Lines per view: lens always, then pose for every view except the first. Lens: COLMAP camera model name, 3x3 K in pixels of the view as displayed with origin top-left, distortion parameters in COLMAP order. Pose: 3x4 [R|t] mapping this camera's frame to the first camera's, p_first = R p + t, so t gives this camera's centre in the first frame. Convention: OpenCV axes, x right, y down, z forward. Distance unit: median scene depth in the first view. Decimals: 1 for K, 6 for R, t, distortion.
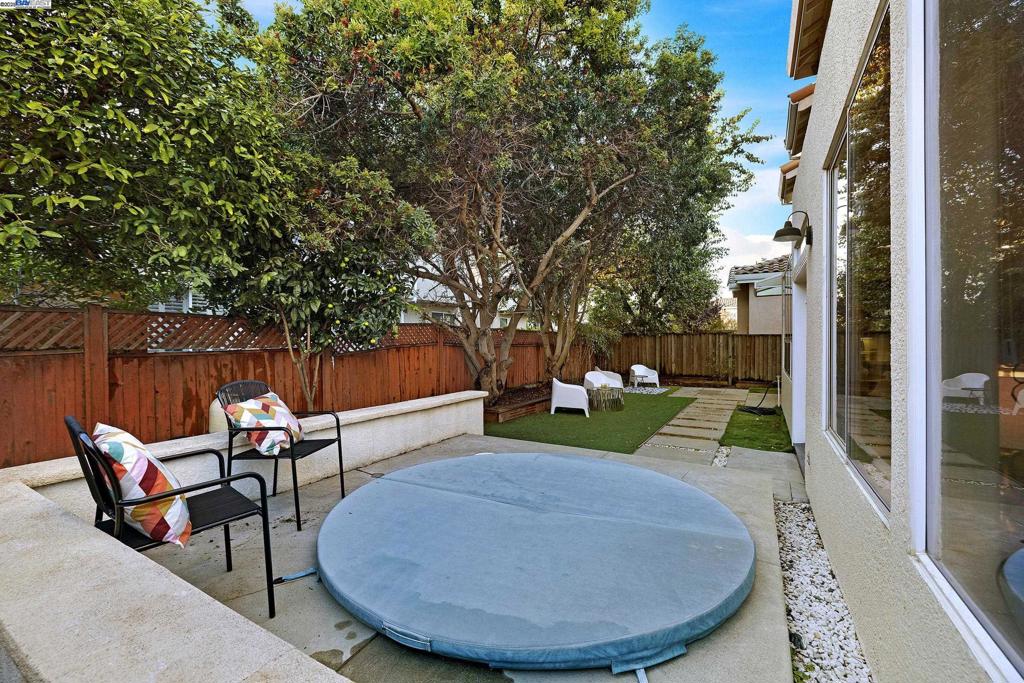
lens RADIAL K [[429.9, 0, 507.1], [0, 429.9, 343.8], [0, 0, 1]] dist [-0.000396, 0.000446]
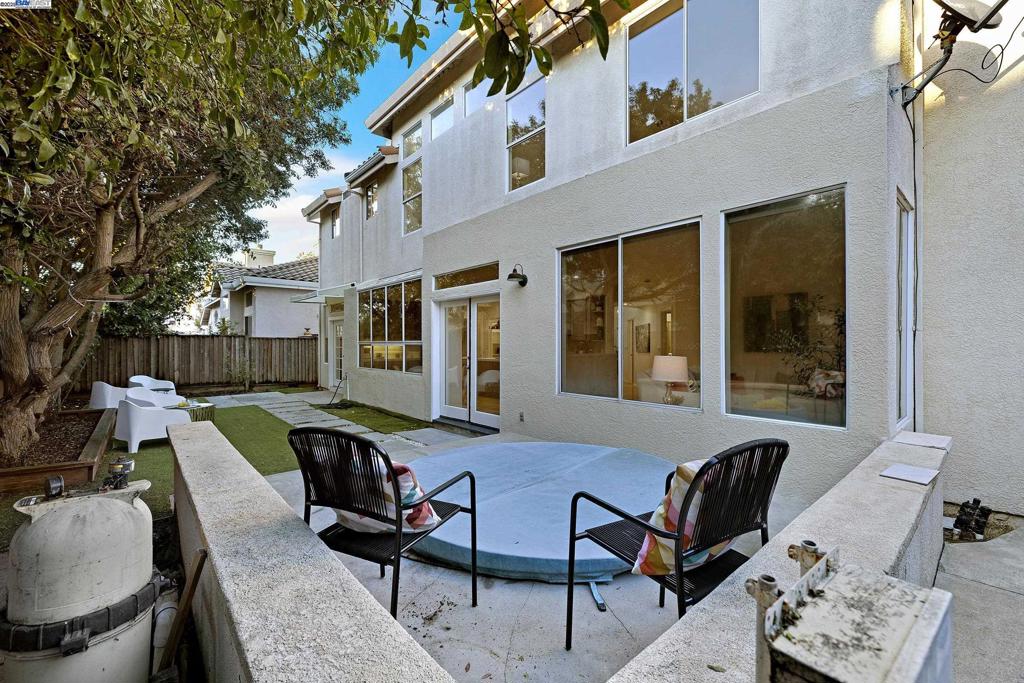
lens RADIAL K [[429.9, 0, 515.6], [0, 429.9, 342.5], [0, 0, 1]] dist [-0.000396, 0.000446]
pose [[0.312616, -0.000788, 0.949879, -0.212668], [0.008973, 0.999957, -0.002124, -0.002554], [-0.949837, 0.009187, 0.312609, 0.127673]]
